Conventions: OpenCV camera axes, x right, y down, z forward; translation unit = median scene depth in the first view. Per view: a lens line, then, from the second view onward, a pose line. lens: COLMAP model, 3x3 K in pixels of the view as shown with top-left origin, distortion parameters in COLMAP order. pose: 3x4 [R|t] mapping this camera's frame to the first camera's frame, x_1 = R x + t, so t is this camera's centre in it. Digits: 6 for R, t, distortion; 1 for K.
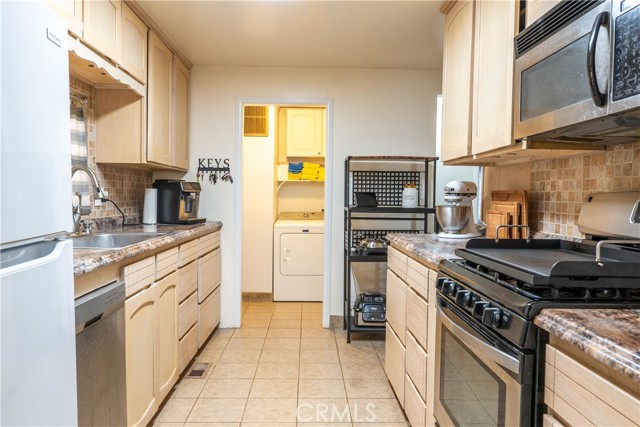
lens RADIAL K [[460.3, 0, 321.4], [0, 460.3, 212.0], [0, 0, 1]] dist [0.005867, 0.001036]
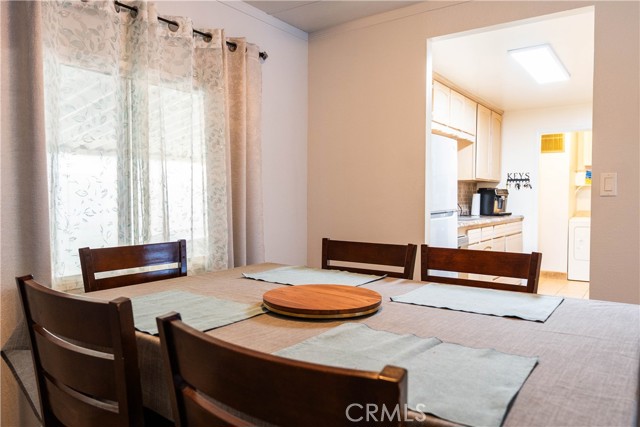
lens RADIAL K [[460.3, 0, 321.8], [0, 460.3, 213.9], [0, 0, 1]] dist [0.005867, 0.001036]
pose [[0.791383, 0.008465, -0.611262, 0.186189], [-0.011288, 0.999936, -0.000767, 0.026059], [0.611216, 0.007507, 0.791428, -0.598270]]
